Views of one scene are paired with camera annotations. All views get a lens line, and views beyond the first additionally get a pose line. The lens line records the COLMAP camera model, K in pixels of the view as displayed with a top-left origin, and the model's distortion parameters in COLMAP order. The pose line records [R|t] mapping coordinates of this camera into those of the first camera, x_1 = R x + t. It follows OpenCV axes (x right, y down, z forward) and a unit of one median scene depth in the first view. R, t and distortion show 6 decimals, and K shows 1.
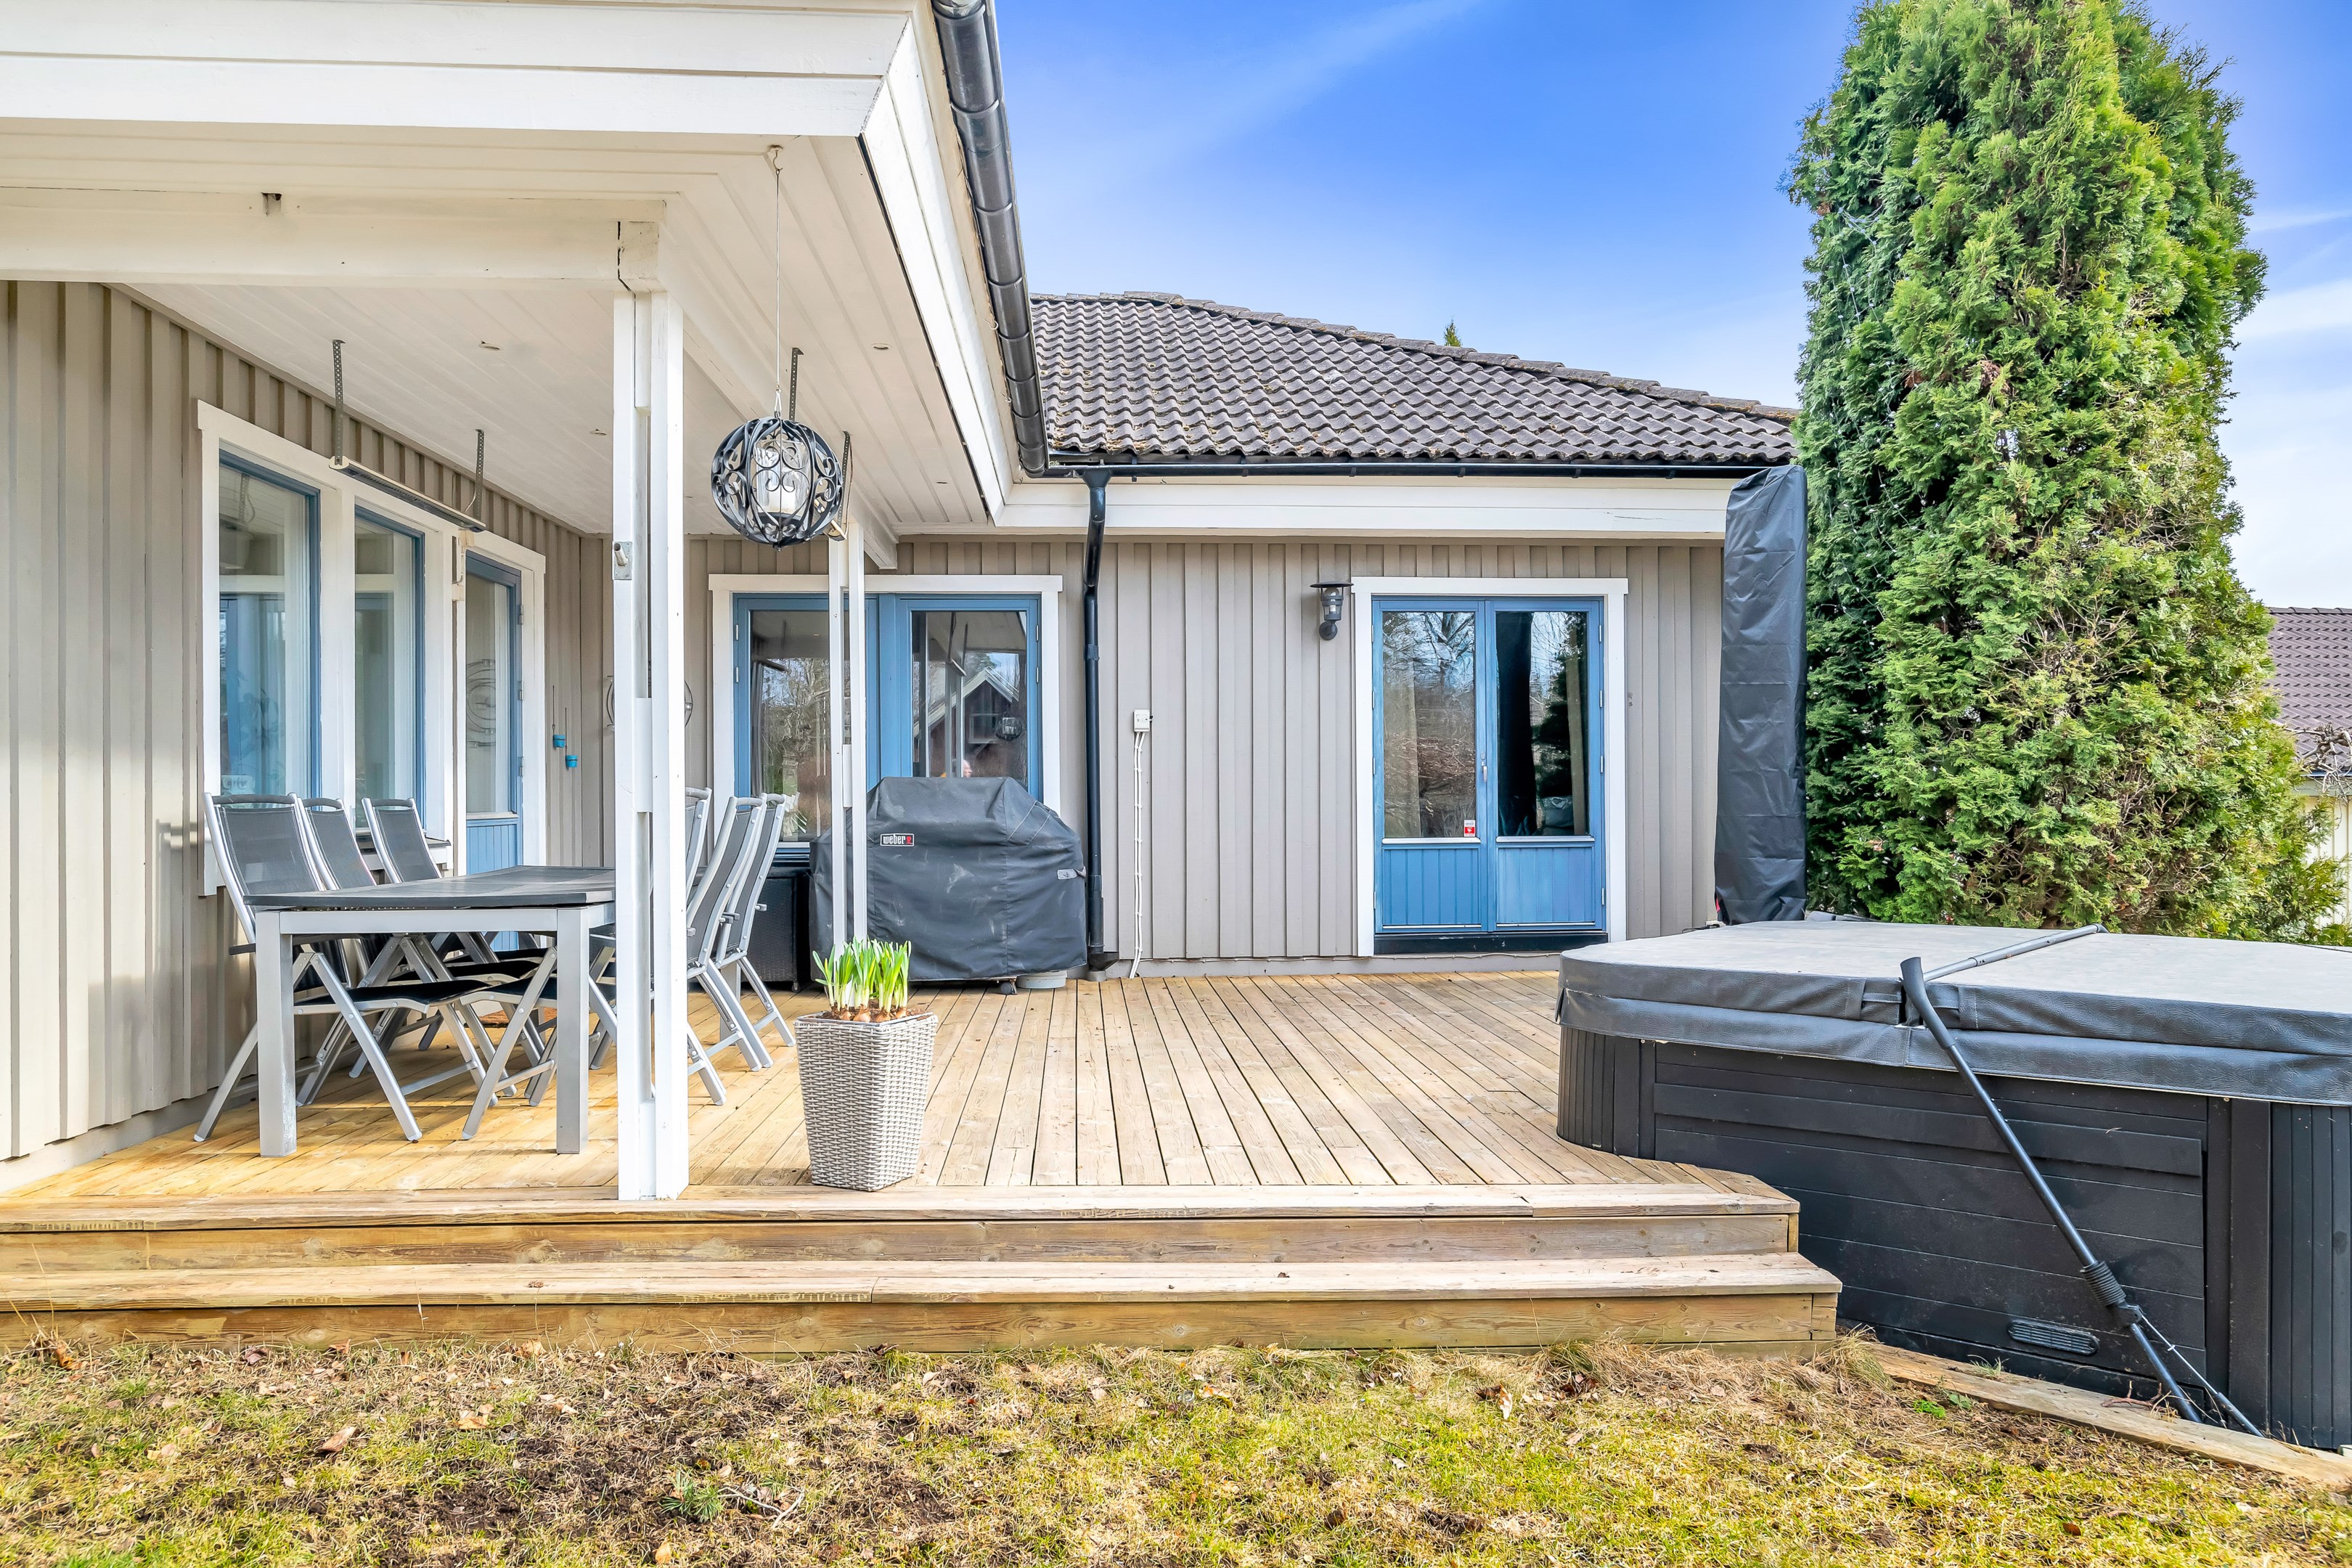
lens RADIAL K [[1518.8, 0, 1176.0], [0, 1518.8, 784.0], [0, 0, 1]] dist [-0.023169, 0.004067]
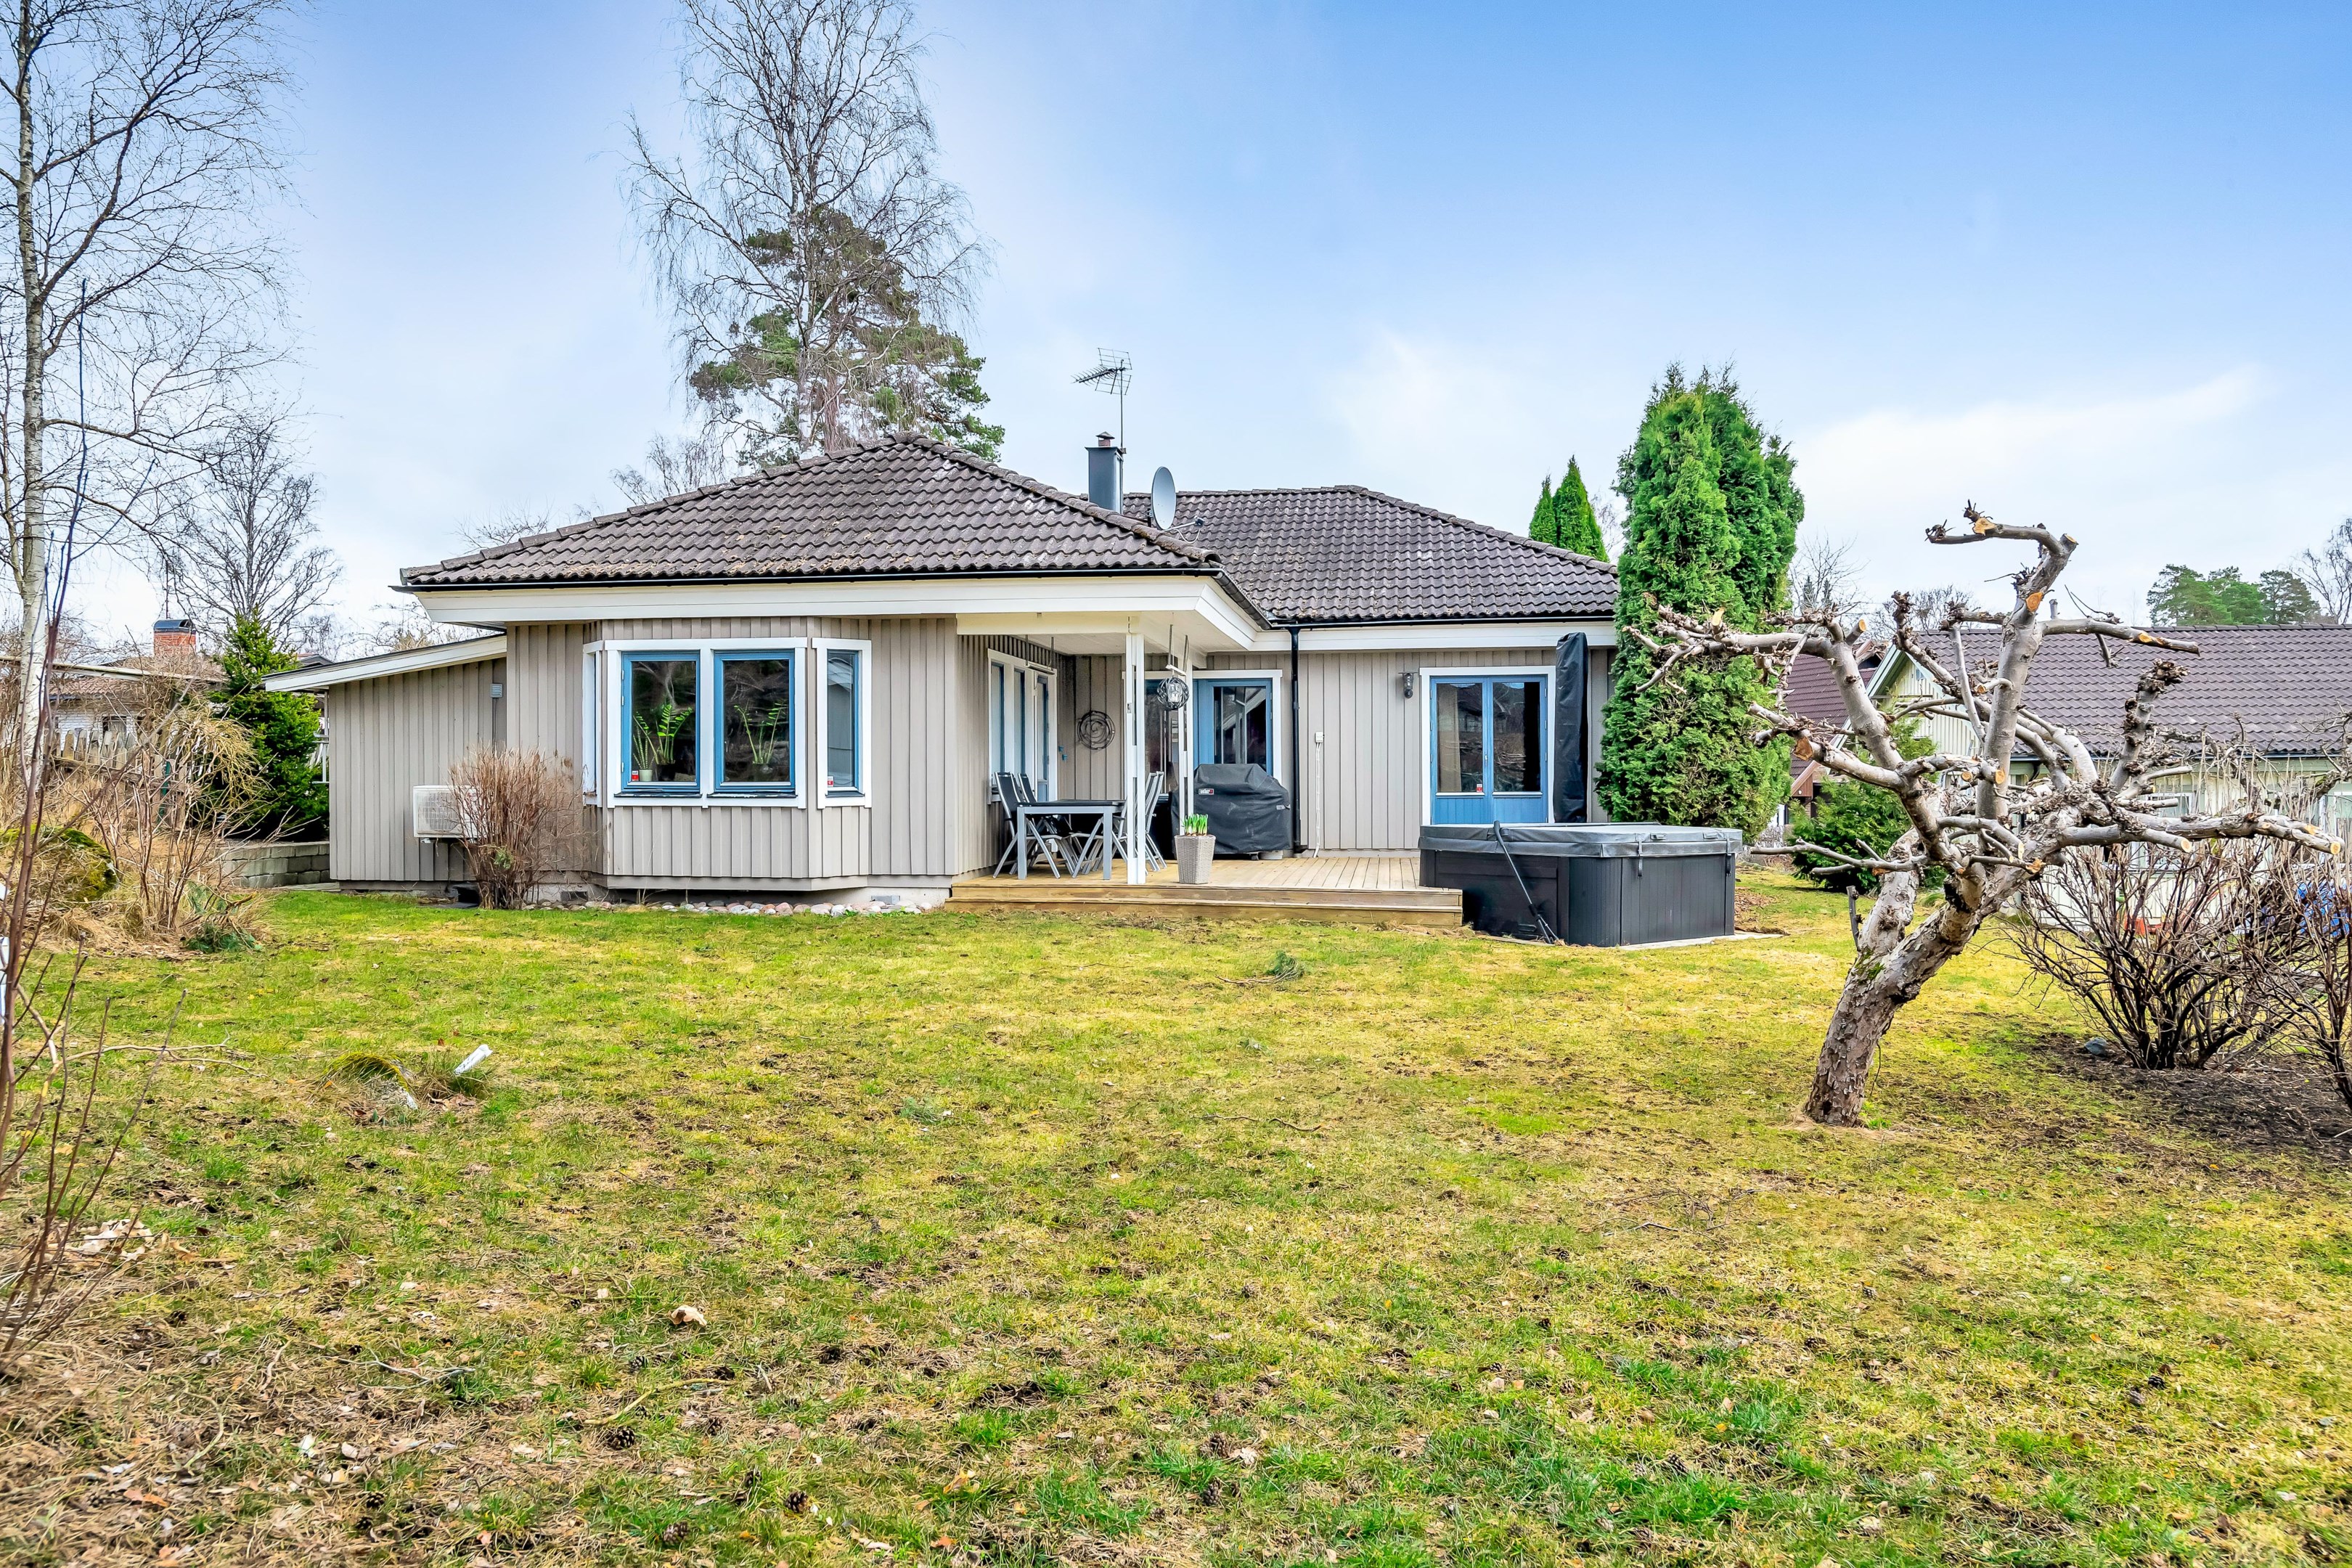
lens RADIAL K [[1518.8, 0, 1176.0], [0, 1518.8, 784.0], [0, 0, 1]] dist [-0.023169, 0.004067]
pose [[0.978068, 0.001785, -0.208277, 0.307002], [0.001554, 0.999873, 0.015869, -0.013620], [0.208279, -0.015845, 0.977941, -1.543727]]
